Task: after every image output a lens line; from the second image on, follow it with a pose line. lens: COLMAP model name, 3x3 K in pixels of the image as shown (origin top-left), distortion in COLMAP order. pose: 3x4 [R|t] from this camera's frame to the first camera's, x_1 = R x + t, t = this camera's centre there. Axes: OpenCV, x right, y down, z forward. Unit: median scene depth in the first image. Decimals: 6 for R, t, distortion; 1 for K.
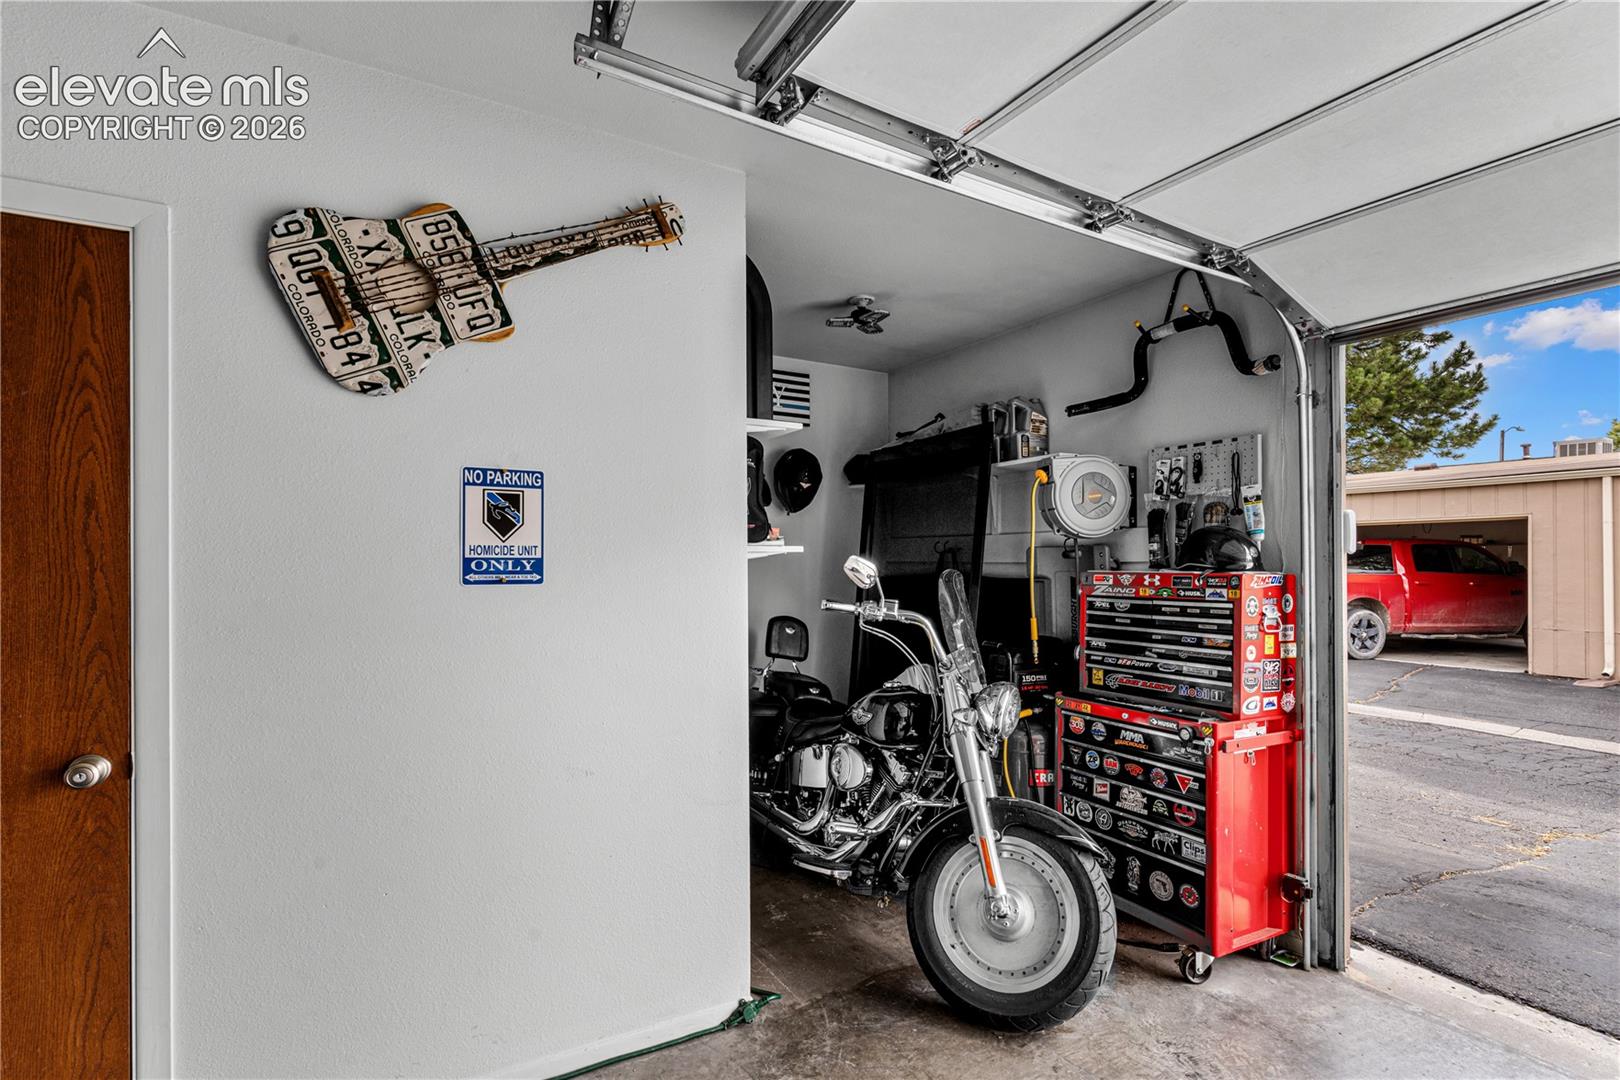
lens RADIAL K [[770.0, 0, 810.6], [0, 770.0, 549.3], [0, 0, 1]] dist [-0.005390, -0.000029]
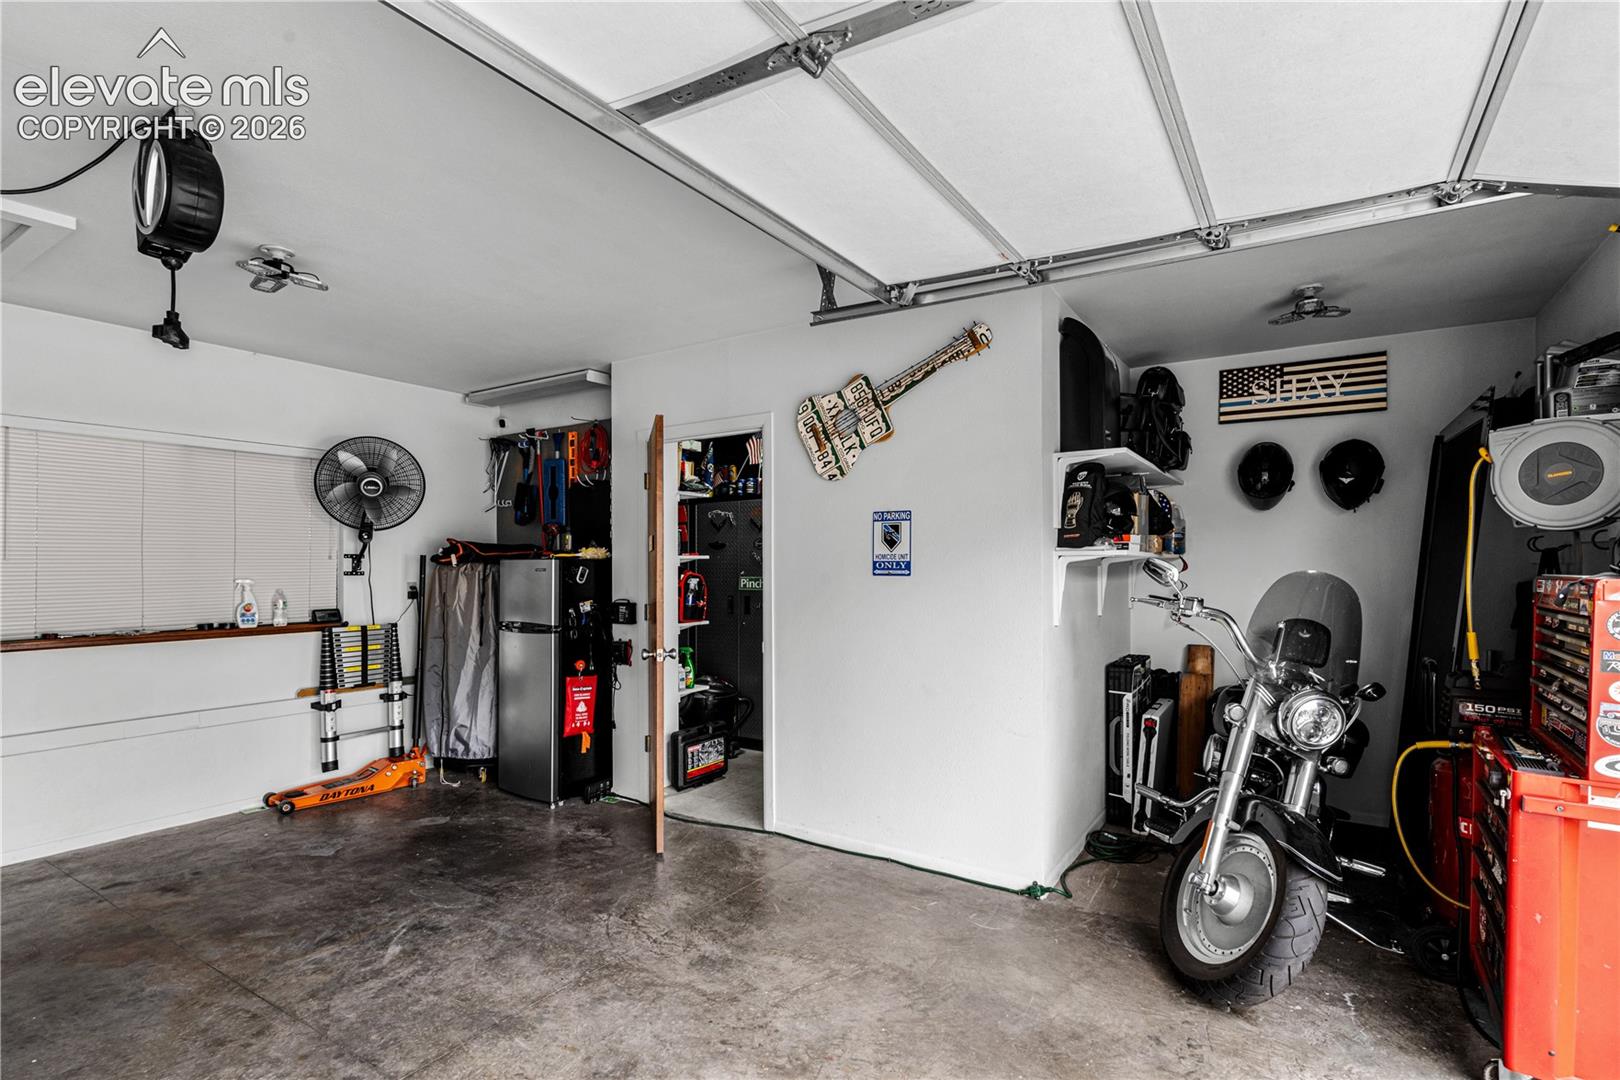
lens RADIAL K [[770.0, 0, 808.0], [0, 770.0, 552.9], [0, 0, 1]] dist [-0.005390, -0.000029]
pose [[0.449680, -0.014234, -0.893076, 1.129576], [0.014190, 0.999861, -0.008791, 0.005513], [0.893077, -0.008719, 0.449820, 0.027068]]
